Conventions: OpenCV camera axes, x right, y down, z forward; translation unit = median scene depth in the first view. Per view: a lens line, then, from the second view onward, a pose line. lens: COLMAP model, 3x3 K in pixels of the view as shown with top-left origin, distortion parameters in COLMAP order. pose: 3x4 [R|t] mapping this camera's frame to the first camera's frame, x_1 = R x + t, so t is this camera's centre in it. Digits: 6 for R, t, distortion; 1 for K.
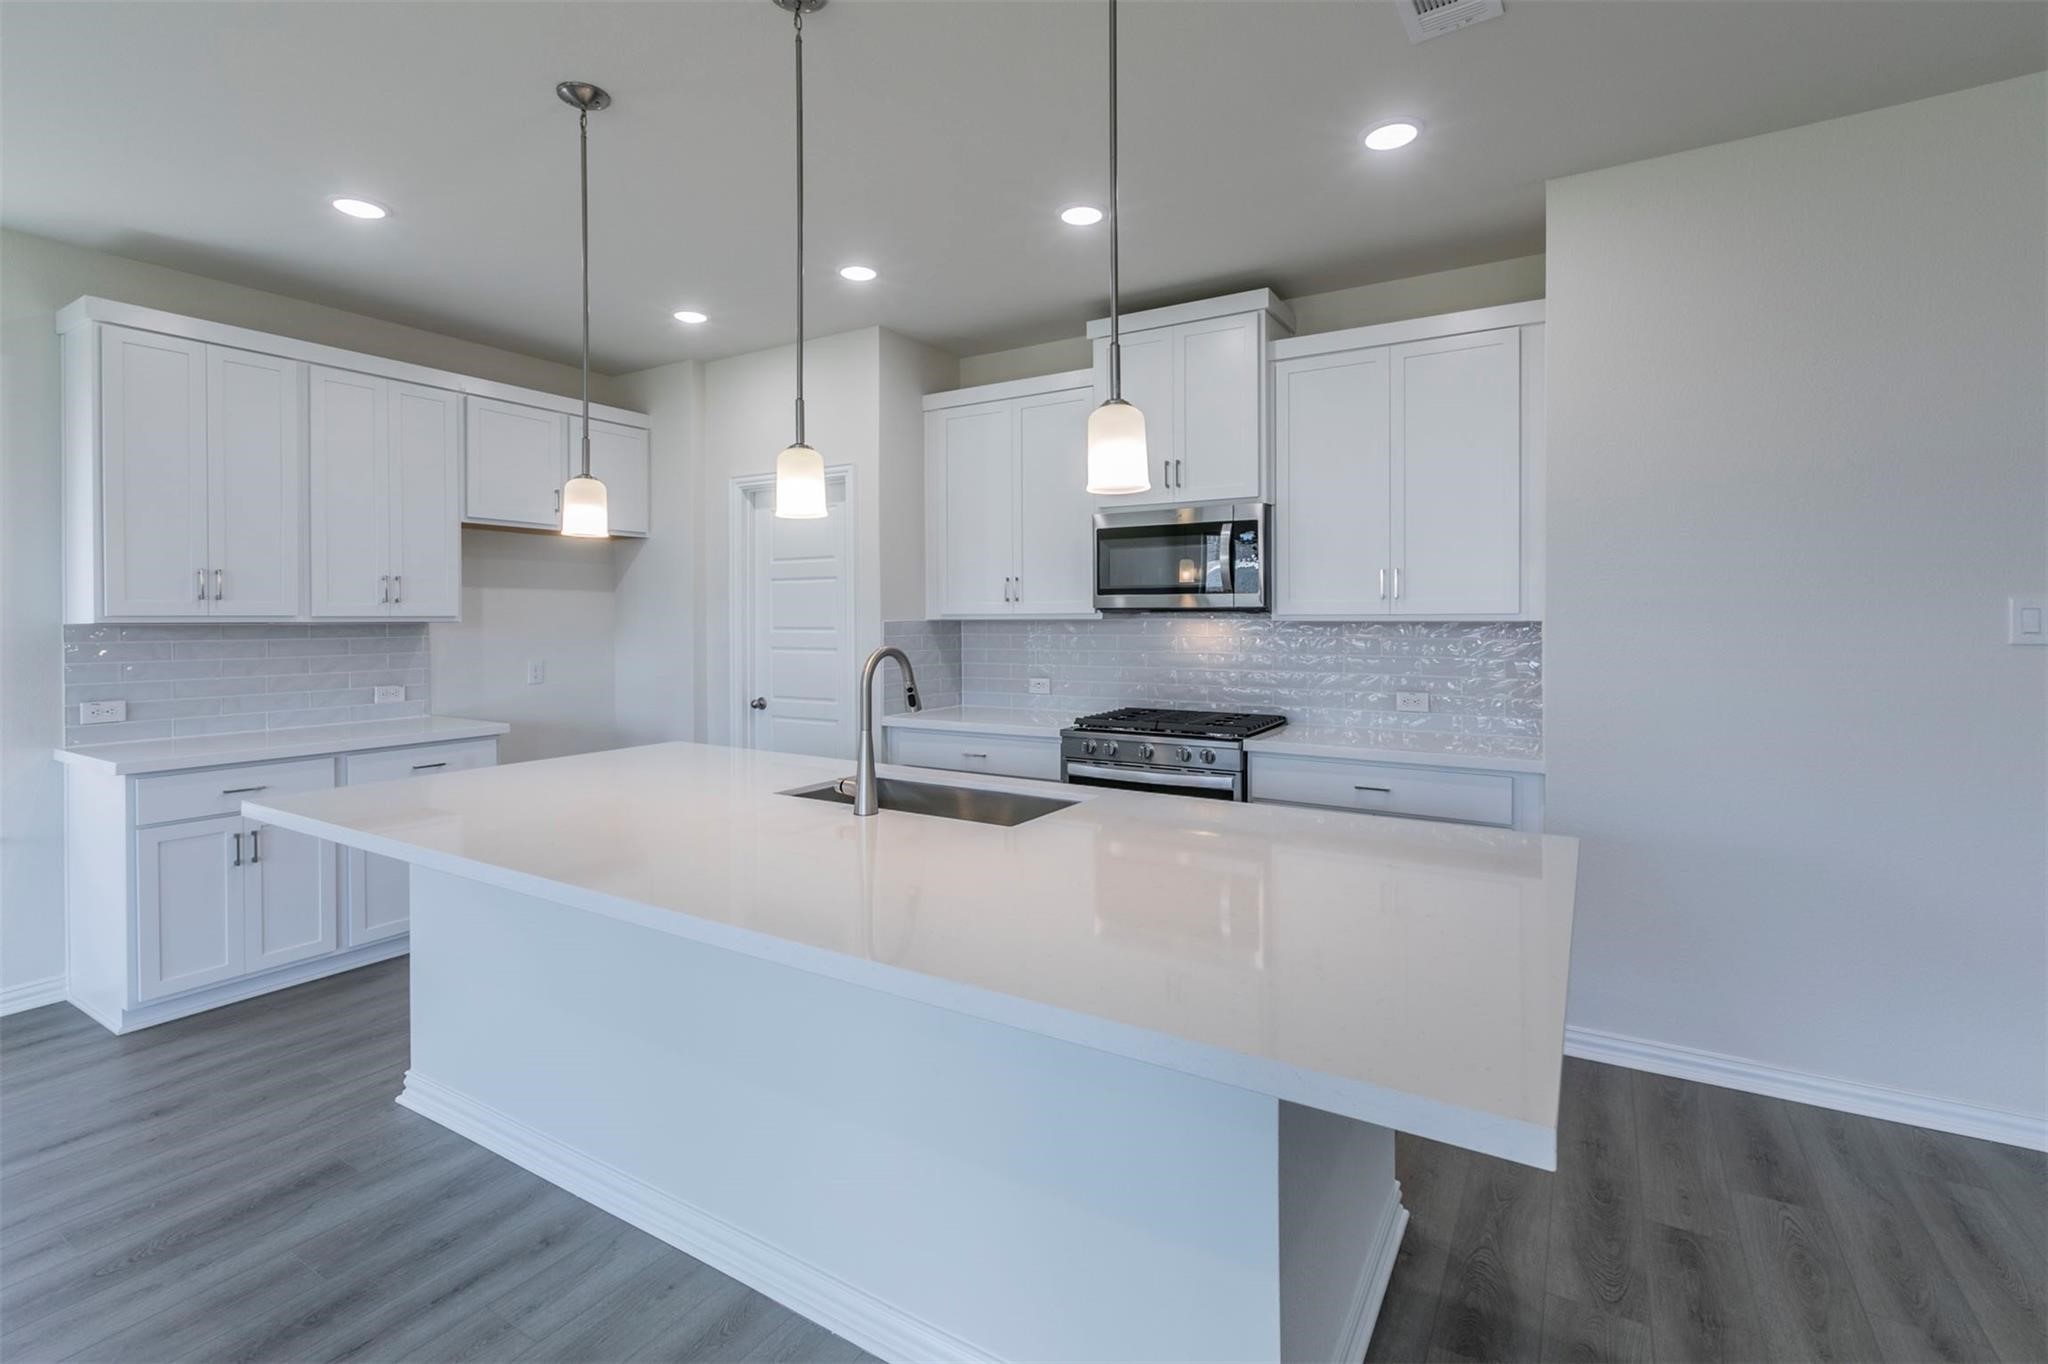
lens RADIAL K [[934.7, 0, 1029.2], [0, 934.7, 624.1], [0, 0, 1]] dist [-0.000108, -0.000160]
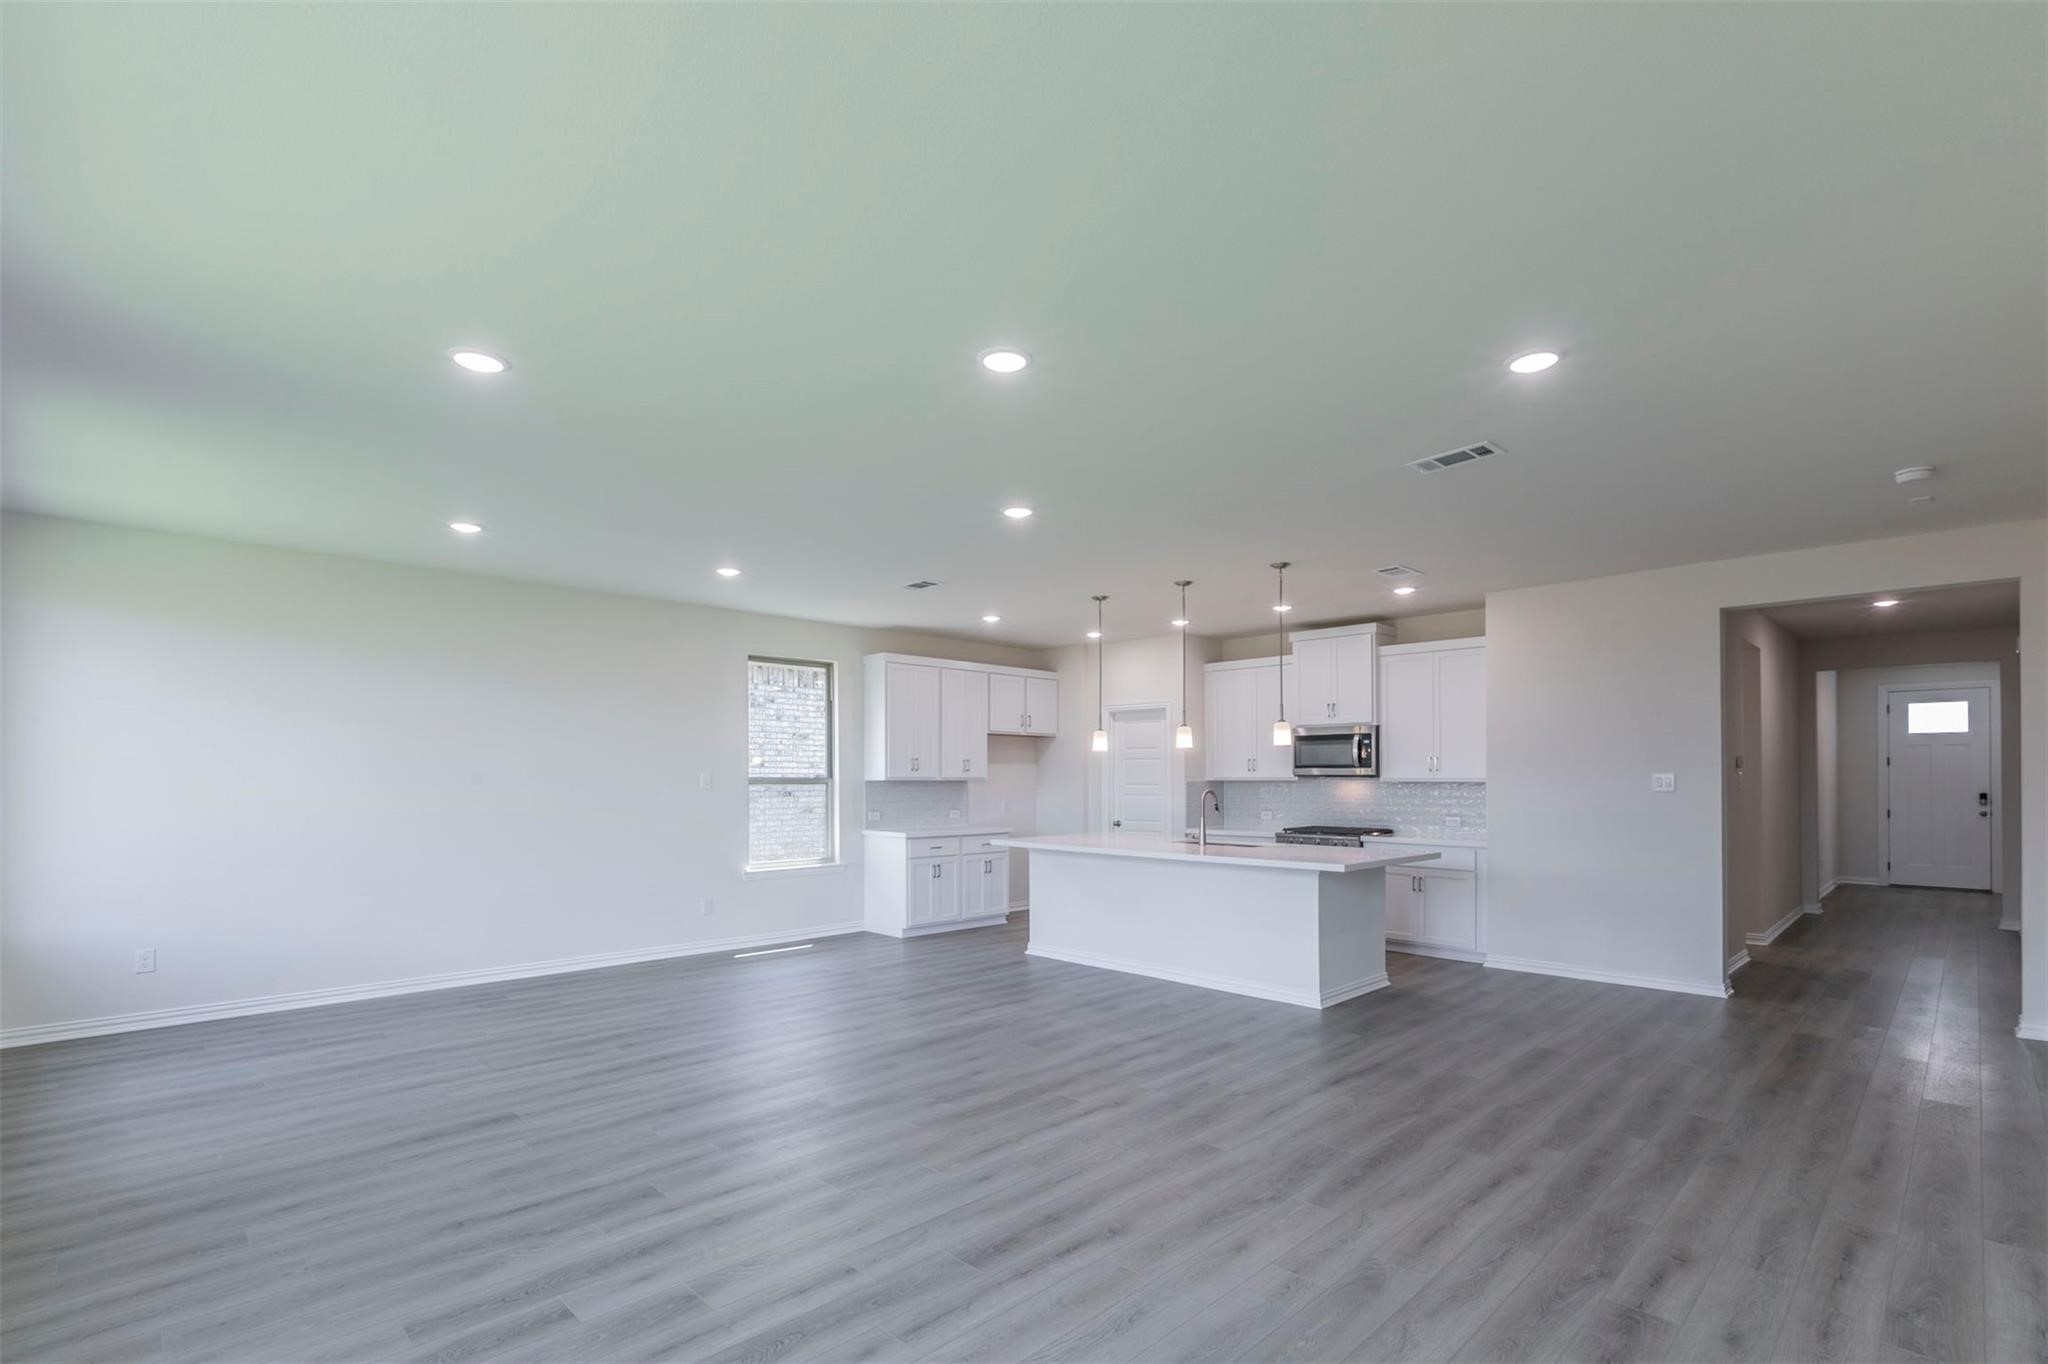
lens RADIAL K [[948.7, 0, 1039.7], [0, 948.7, 759.7], [0, 0, 1]] dist [-0.013154, 0.000081]
pose [[0.972022, -0.000689, -0.234888, 0.019081], [-0.005352, 0.999671, -0.025080, 0.004783], [0.234828, 0.025635, 0.971699, -1.207727]]
